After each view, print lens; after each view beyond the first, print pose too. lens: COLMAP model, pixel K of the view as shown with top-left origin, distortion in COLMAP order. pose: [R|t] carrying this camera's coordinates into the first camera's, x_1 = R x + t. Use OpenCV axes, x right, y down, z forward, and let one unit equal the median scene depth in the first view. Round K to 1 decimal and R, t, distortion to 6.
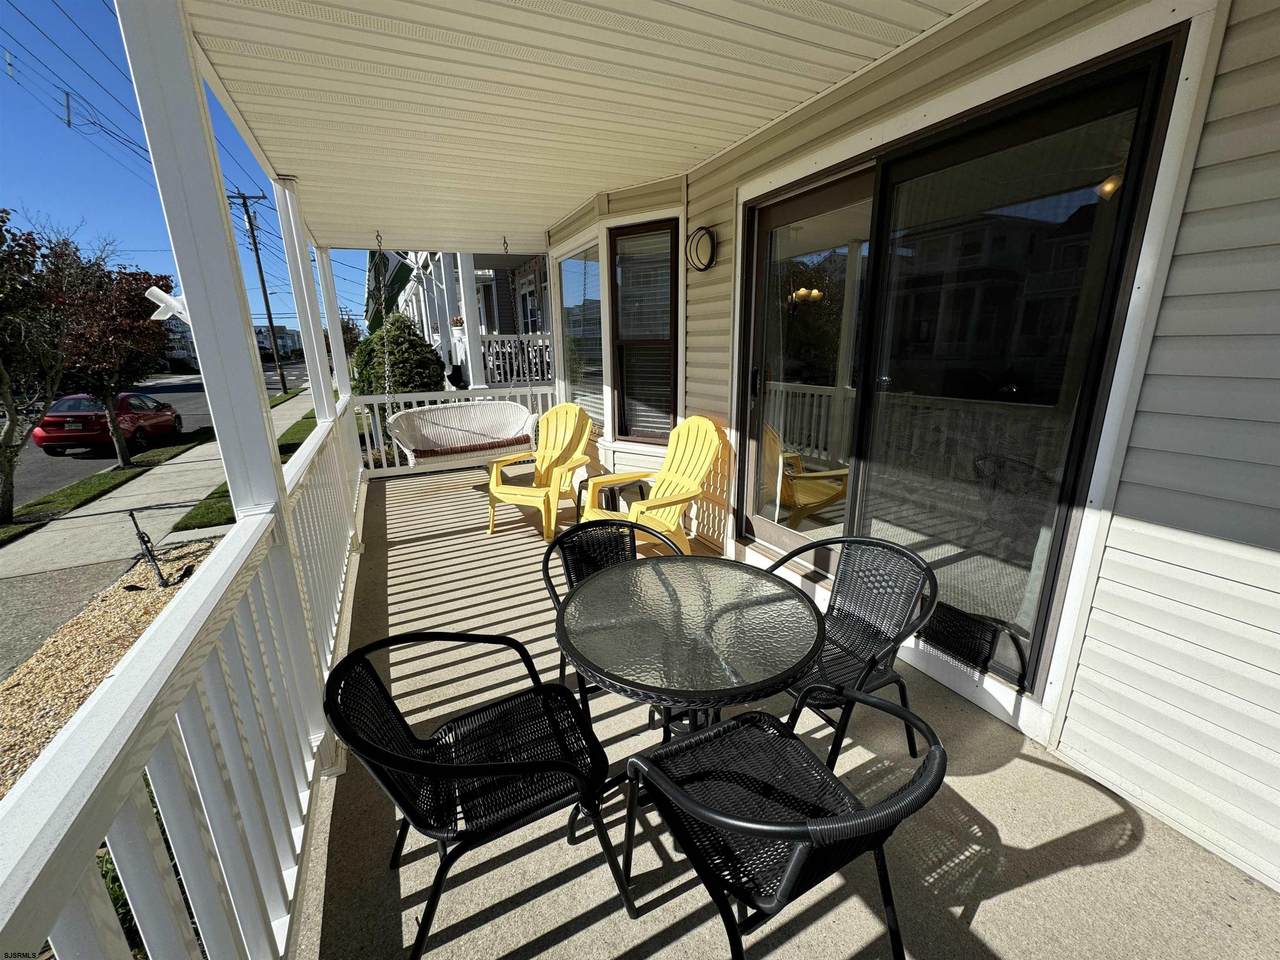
lens RADIAL K [[506.9, 0, 640.0], [0, 506.9, 480.0], [0, 0, 1]] dist [0.000167, 0.000017]
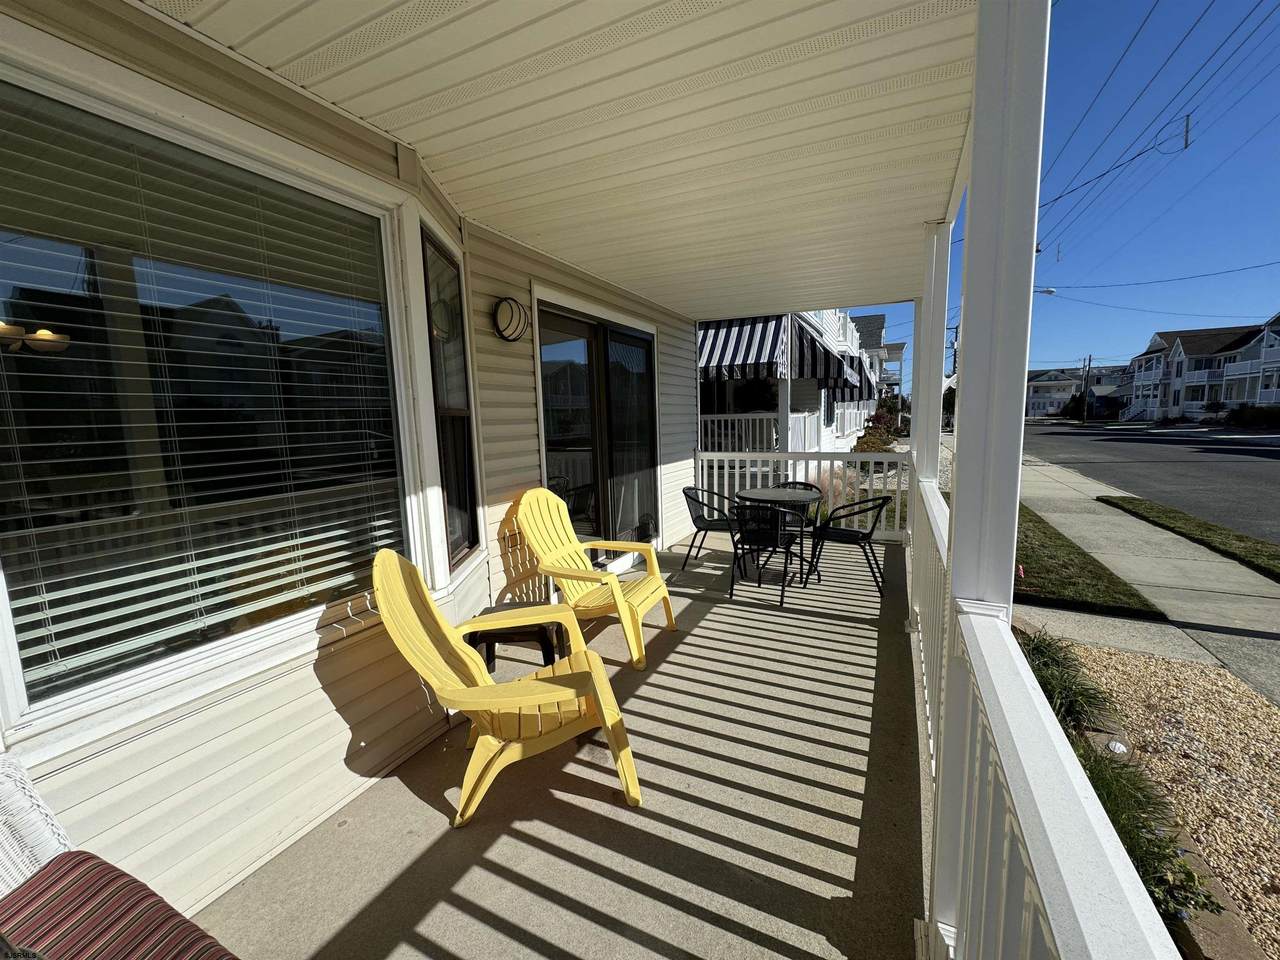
lens RADIAL K [[506.9, 0, 640.0], [0, 506.9, 480.0], [0, 0, 1]] dist [0.000167, 0.000017]
pose [[-0.629063, -0.085858, 0.772598, -0.884133], [0.217607, 0.934696, 0.281051, -0.424213], [-0.746275, 0.344922, -0.569300, 1.621560]]
